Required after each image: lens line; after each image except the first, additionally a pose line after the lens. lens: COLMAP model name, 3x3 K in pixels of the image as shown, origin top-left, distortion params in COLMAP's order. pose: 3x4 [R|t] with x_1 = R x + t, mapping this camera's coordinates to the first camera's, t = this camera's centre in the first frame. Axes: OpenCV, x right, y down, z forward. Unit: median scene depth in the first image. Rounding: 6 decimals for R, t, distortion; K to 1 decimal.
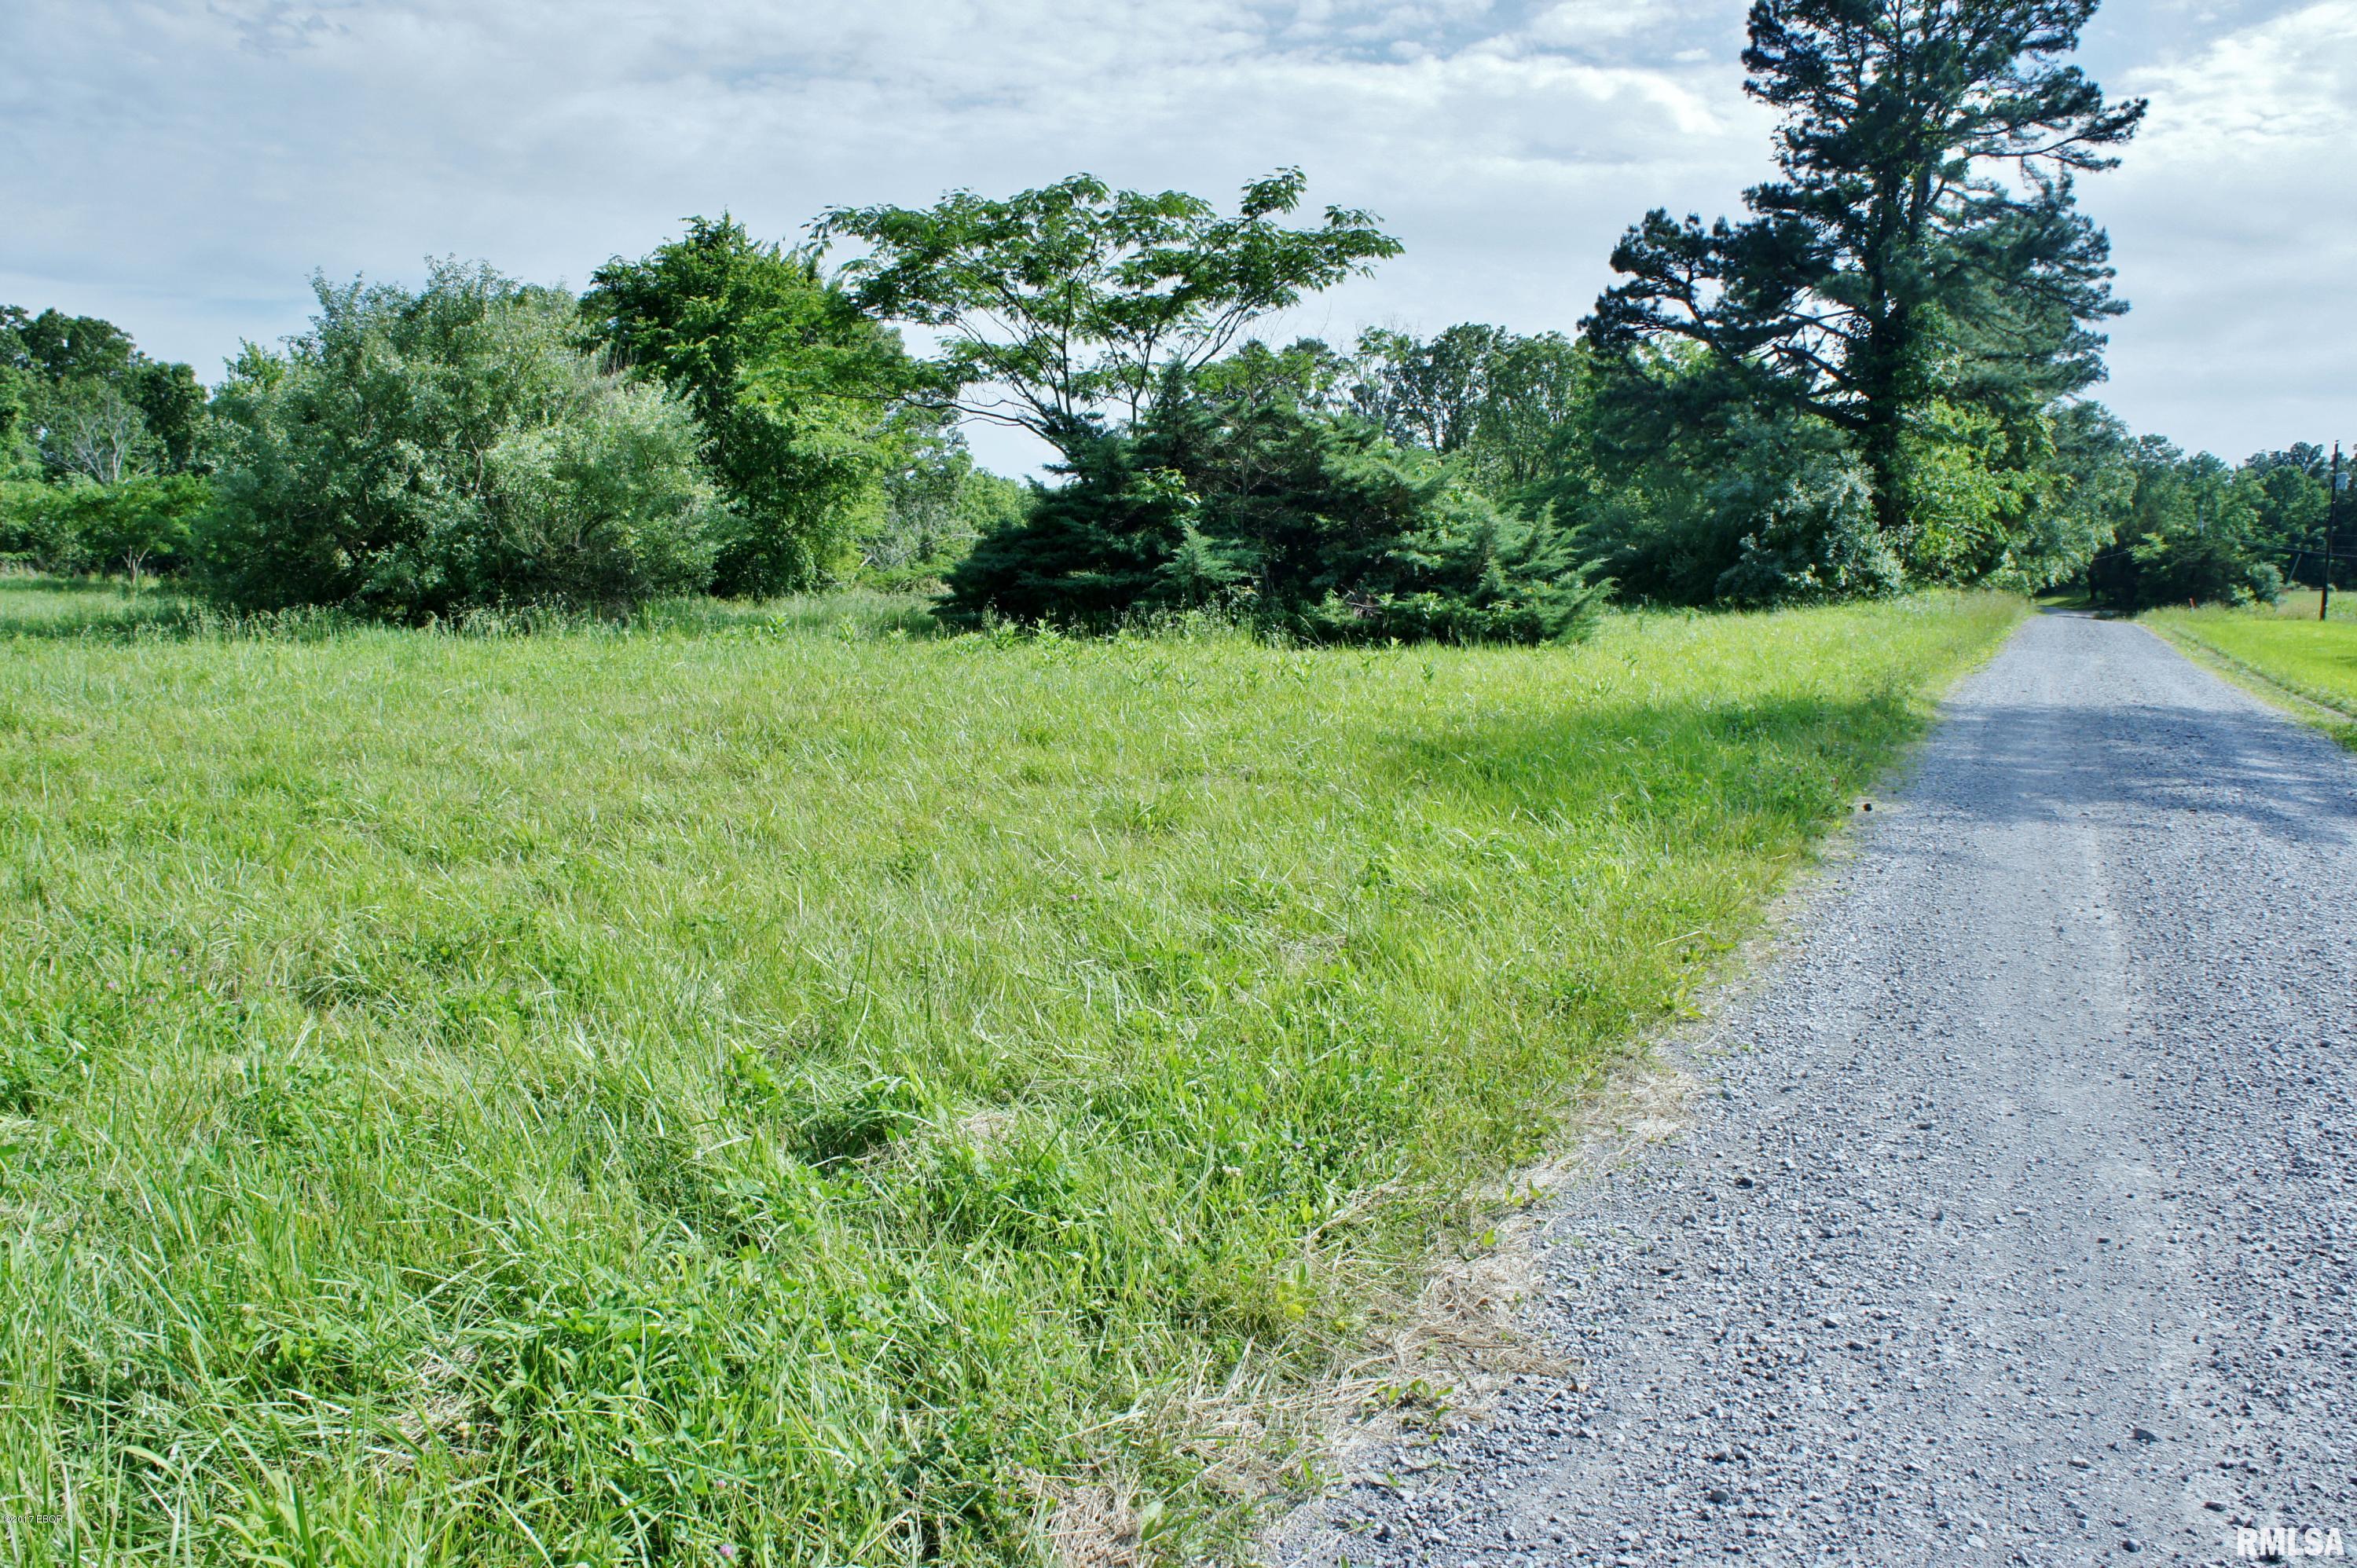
lens RADIAL K [[1861.9, 0, 1162.3], [0, 1861.9, 788.7], [0, 0, 1]] dist [-0.177987, 0.133505]
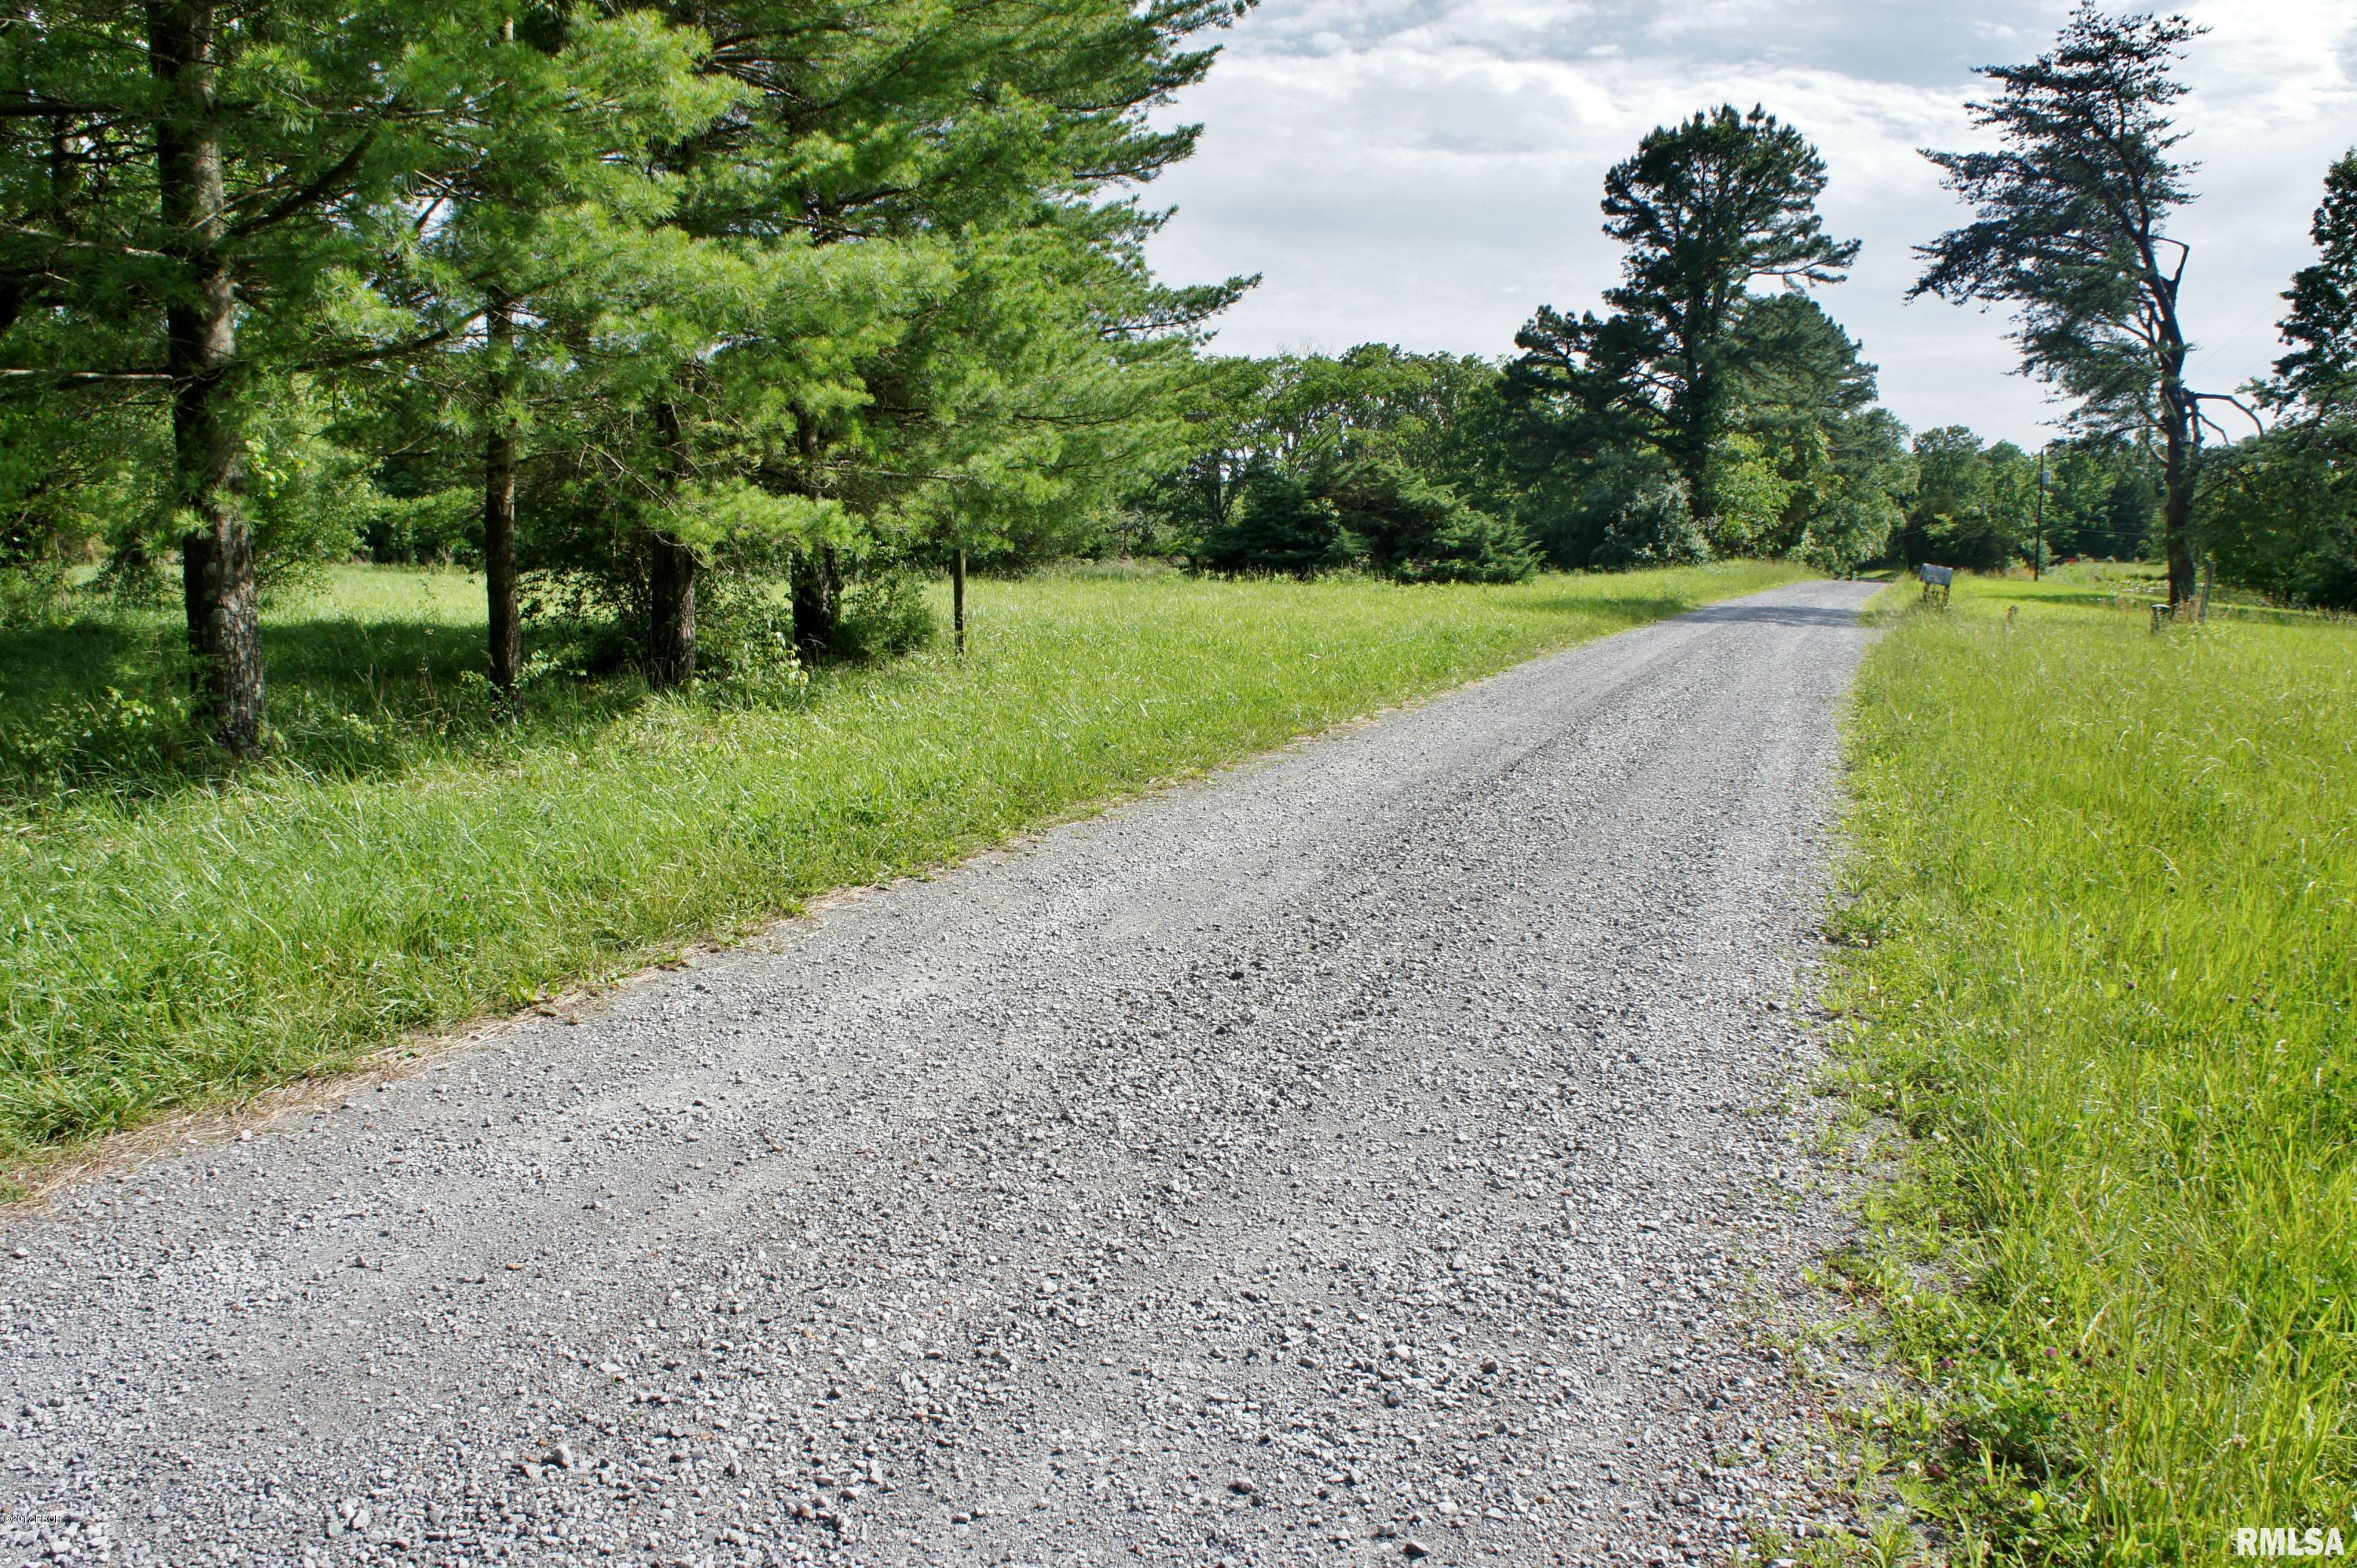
lens RADIAL K [[1861.9, 0, 1162.3], [0, 1861.9, 788.7], [0, 0, 1]] dist [-0.177987, 0.133505]
pose [[0.997155, -0.019788, 0.072735, -0.158679], [0.019271, 0.999784, 0.007805, 0.059228], [-0.072873, -0.006382, 0.997321, -0.478413]]
